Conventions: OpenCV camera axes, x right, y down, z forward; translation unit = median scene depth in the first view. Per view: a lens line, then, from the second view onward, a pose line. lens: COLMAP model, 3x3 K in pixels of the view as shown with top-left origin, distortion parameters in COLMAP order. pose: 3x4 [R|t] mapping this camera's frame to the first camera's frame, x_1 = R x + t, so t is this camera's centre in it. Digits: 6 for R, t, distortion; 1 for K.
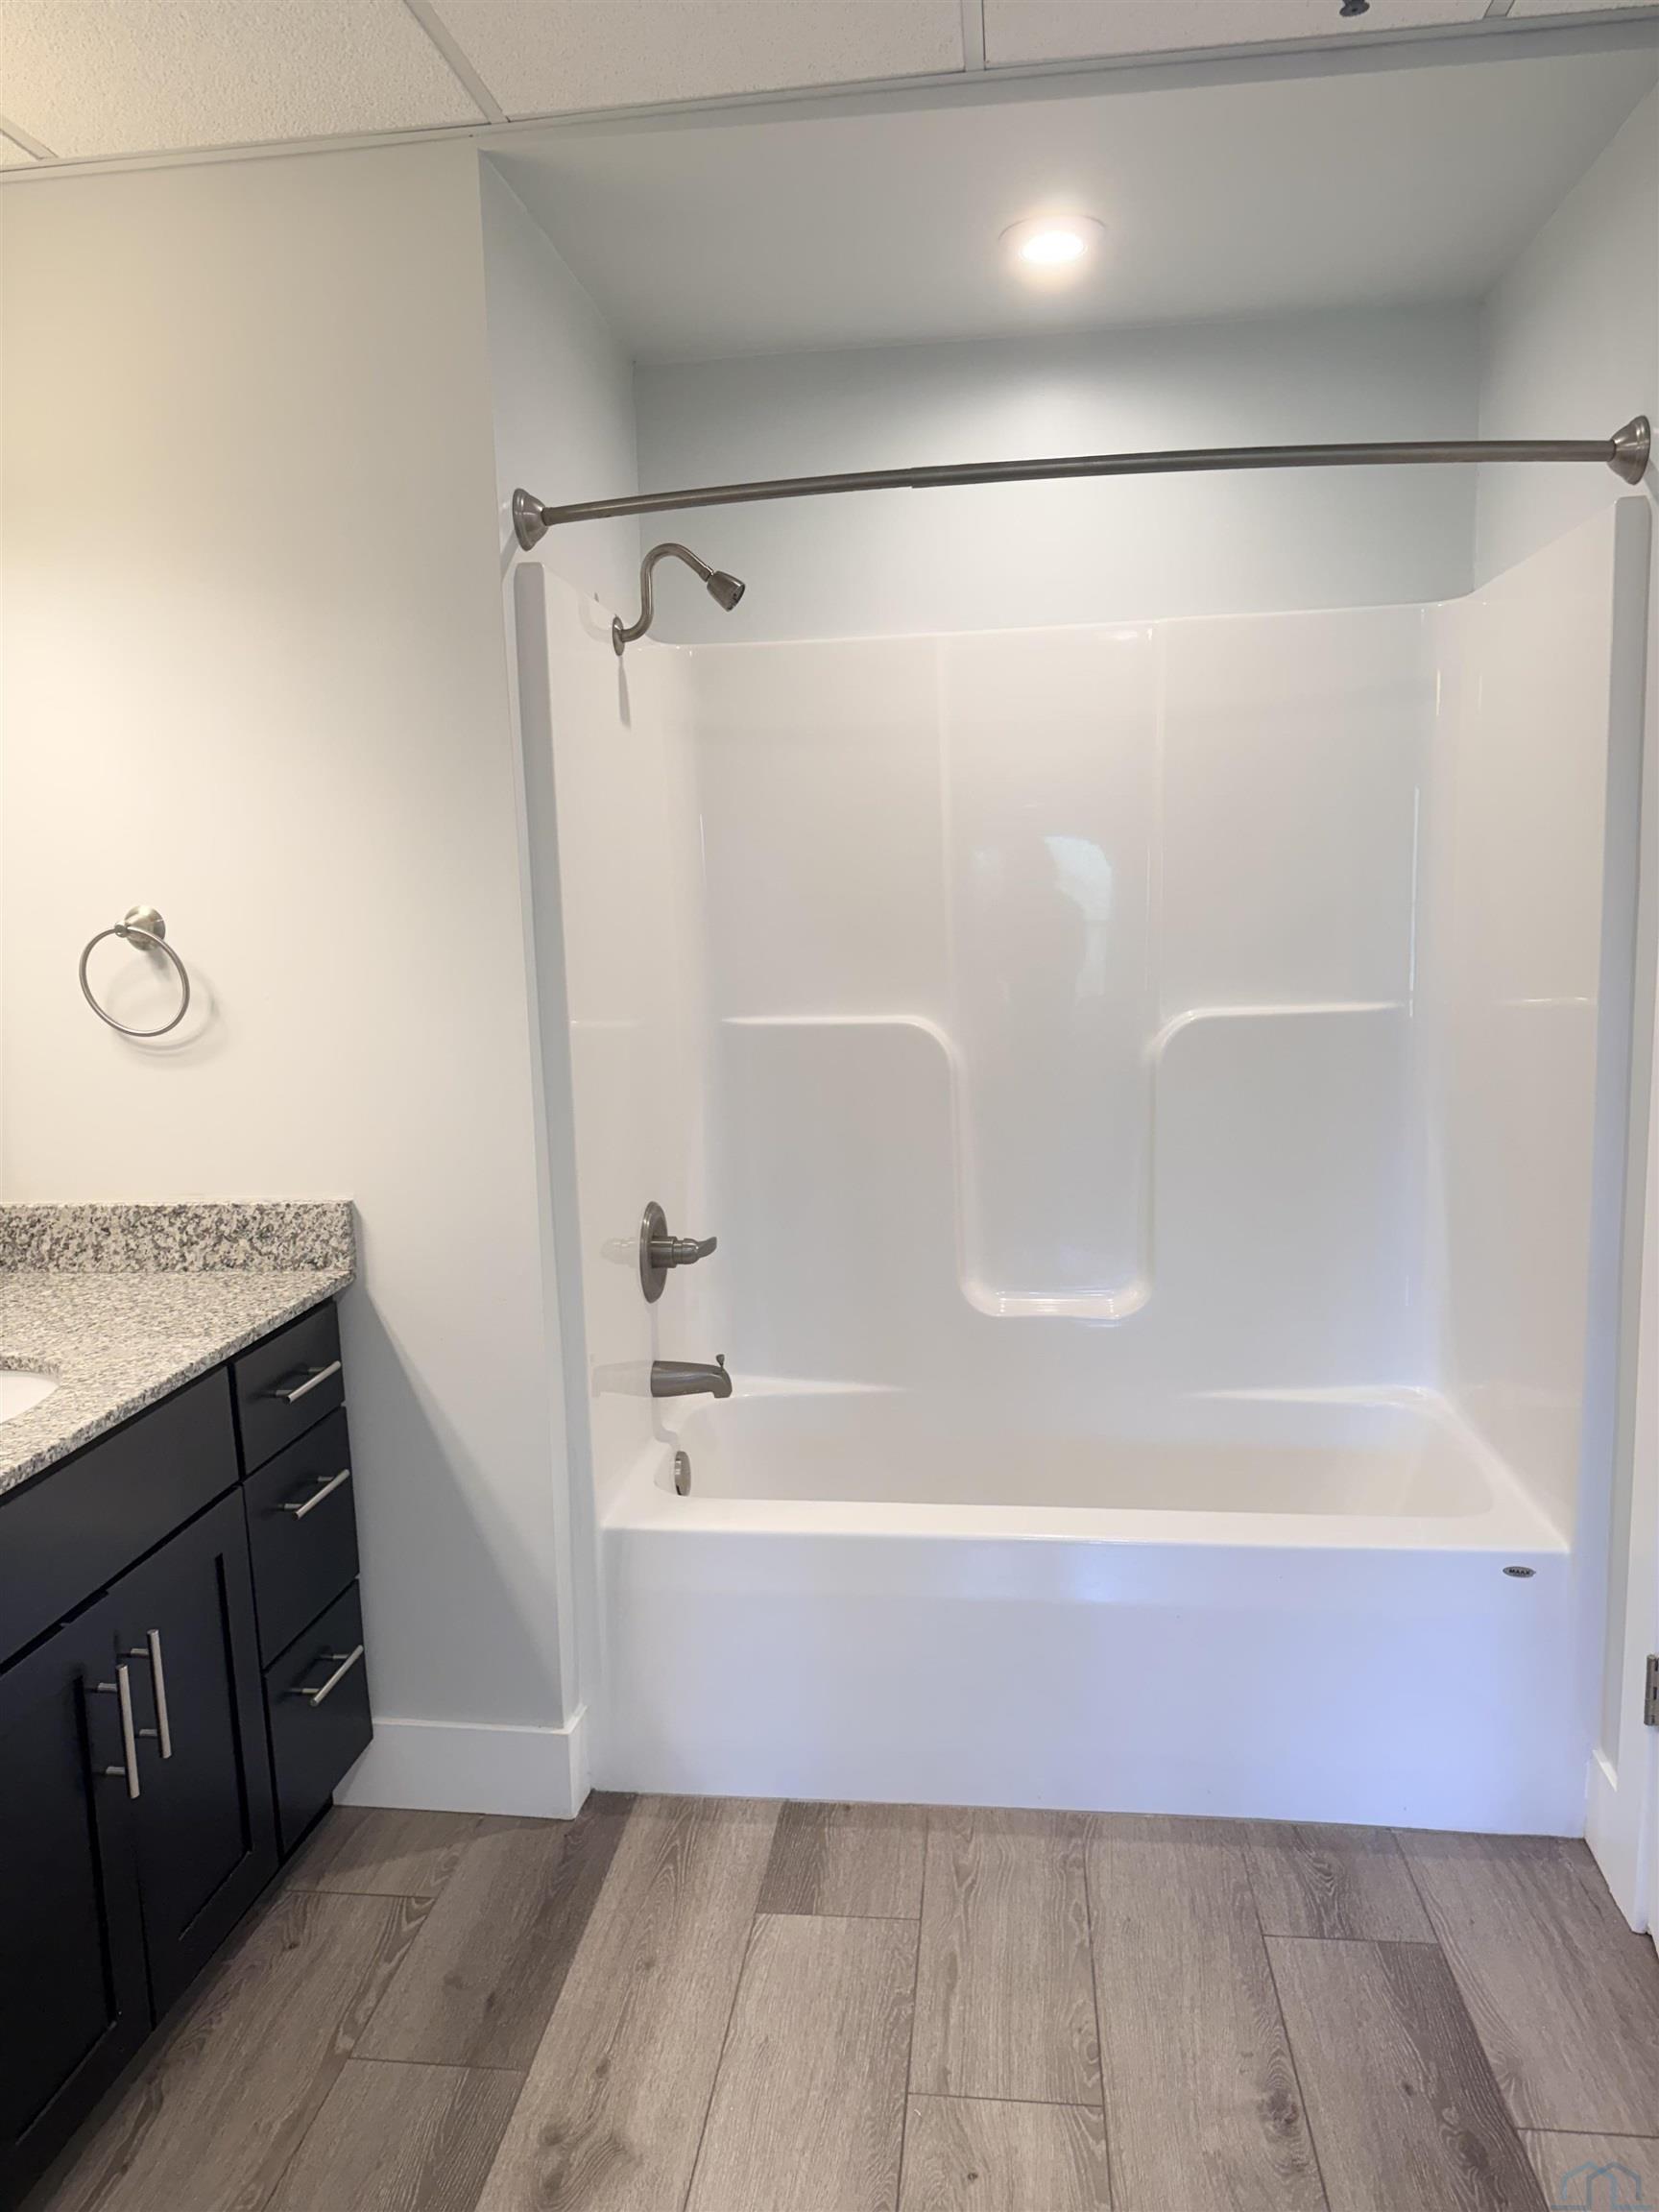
lens RADIAL K [[1551.6, 0, 824.3], [0, 1551.6, 1113.8], [0, 0, 1]] dist [0.016200, -0.023792]
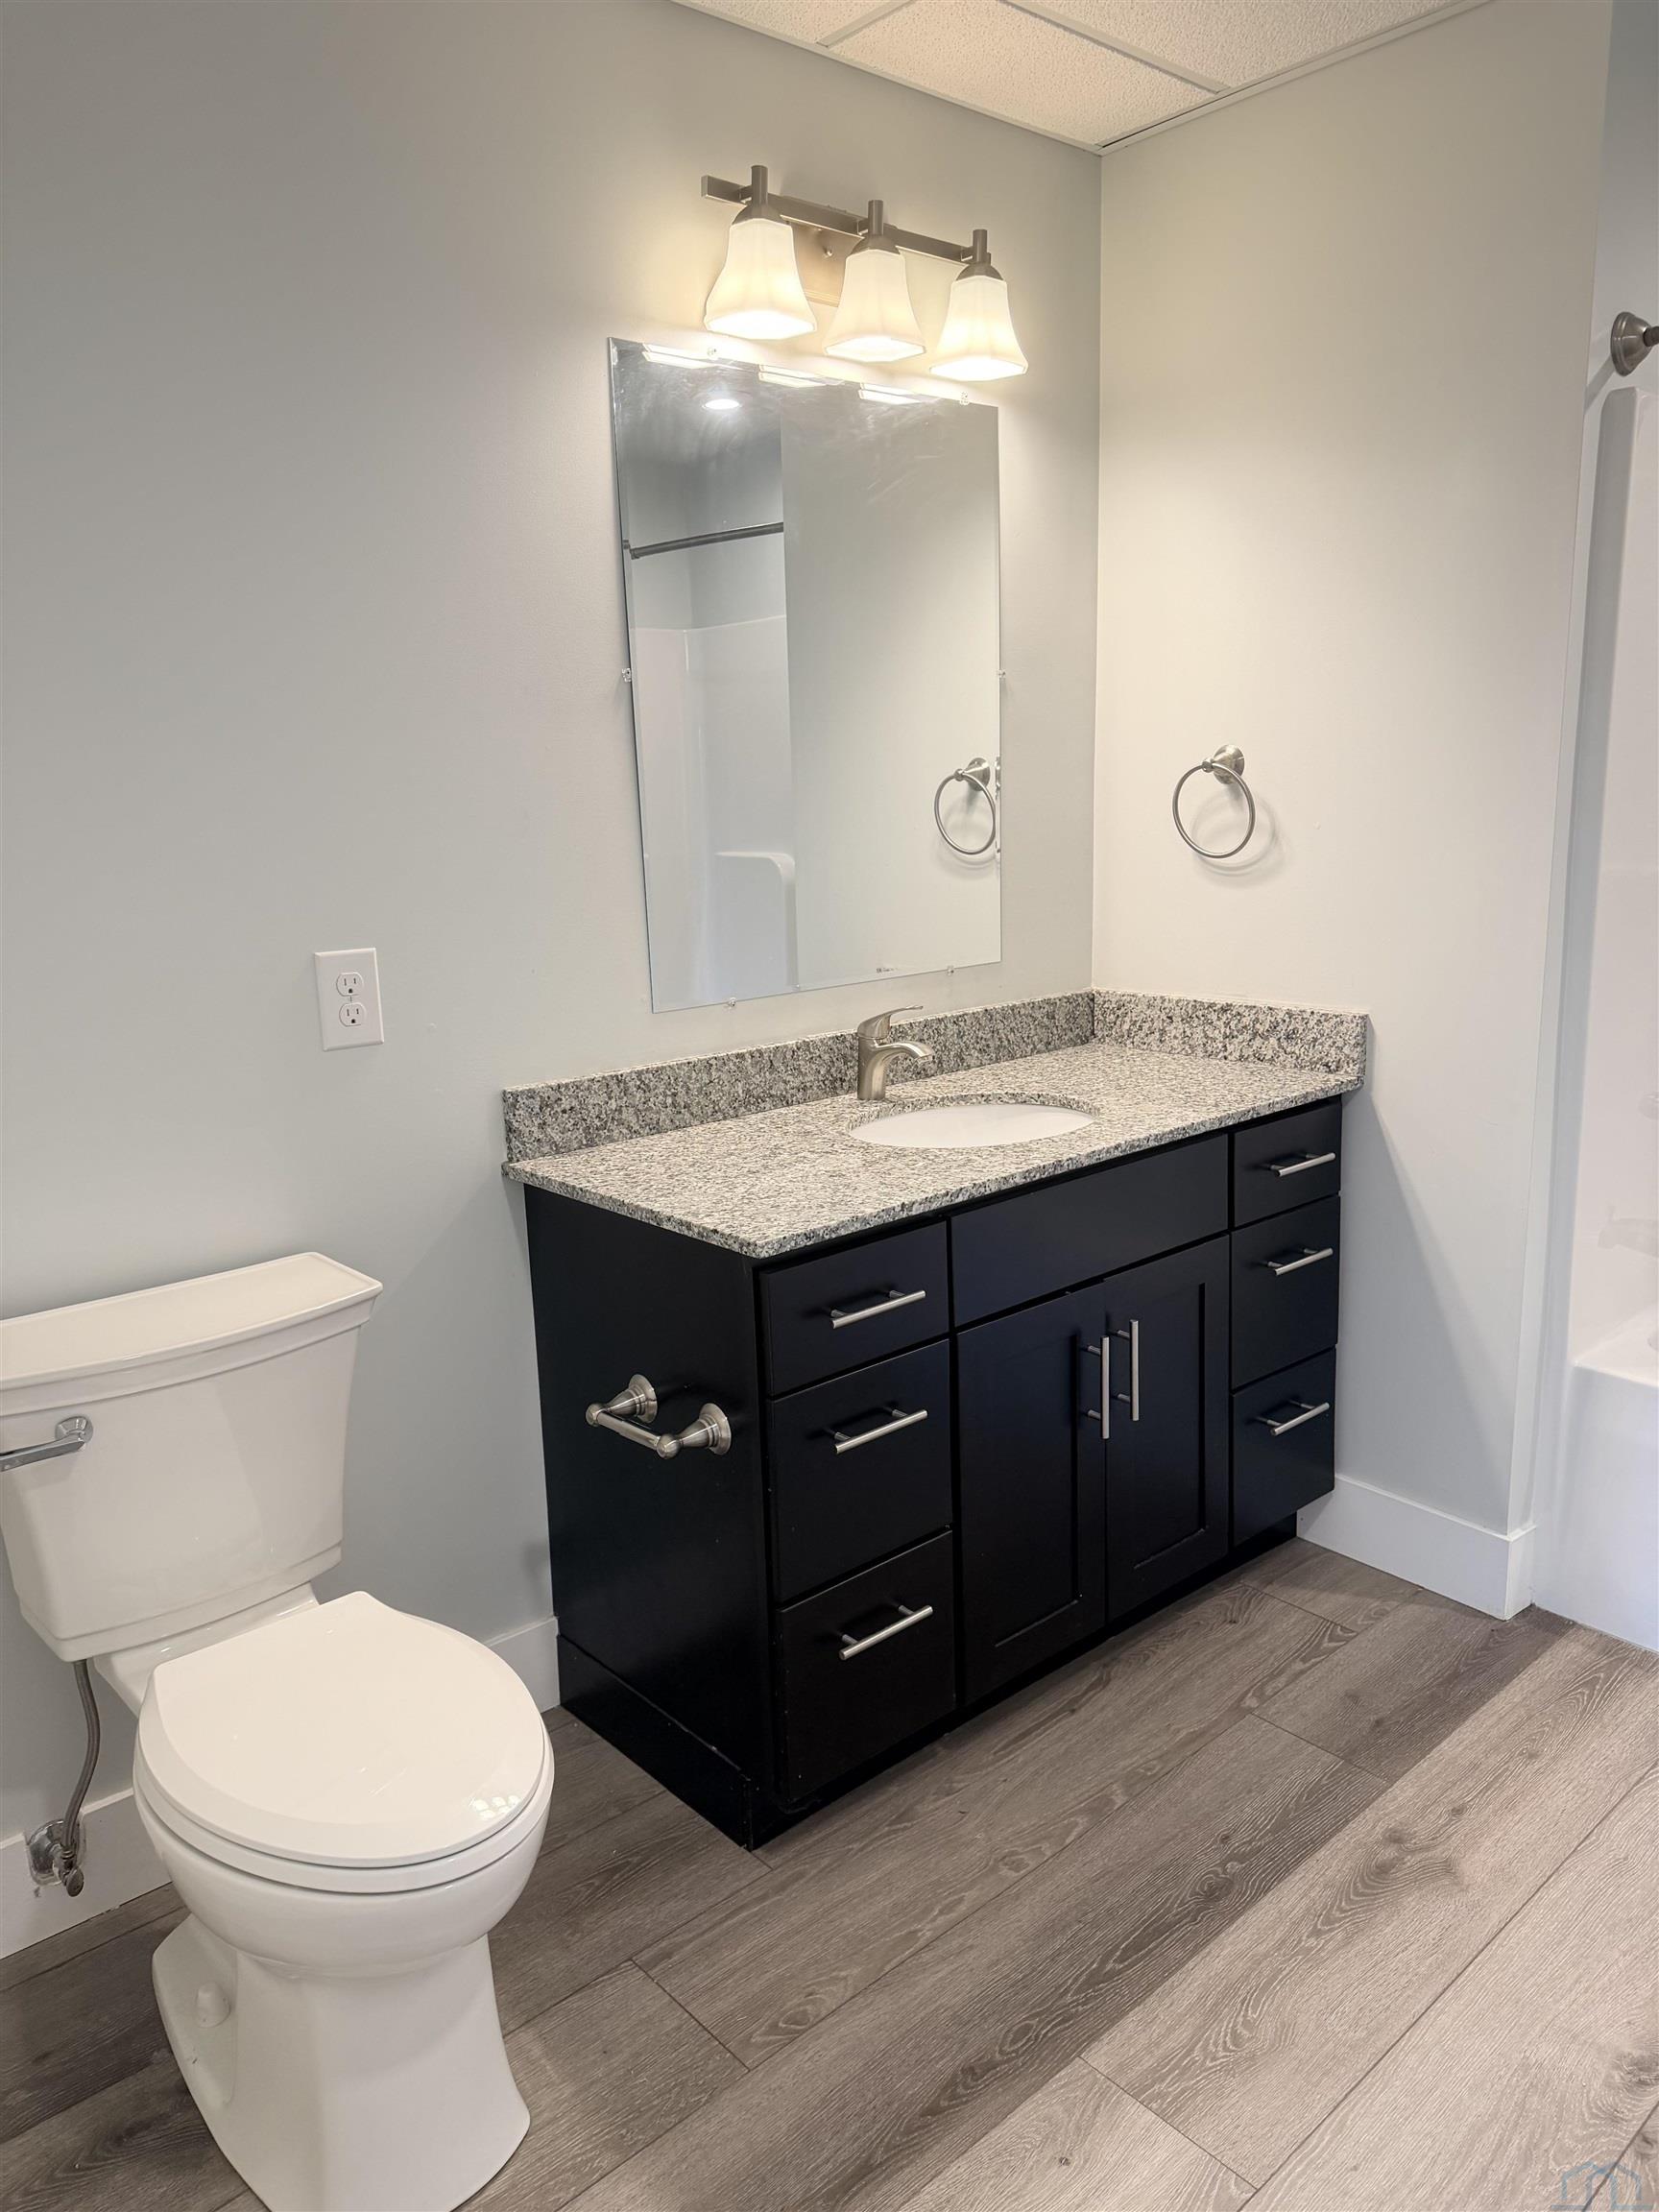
lens RADIAL K [[1551.6, 0, 827.4], [0, 1551.6, 1104.9], [0, 0, 1]] dist [0.016200, -0.023792]
pose [[0.741103, 0.143474, -0.655882, 0.150291], [-0.083808, 0.989028, 0.121652, 0.017401], [0.666140, -0.035188, 0.744996, -0.088138]]
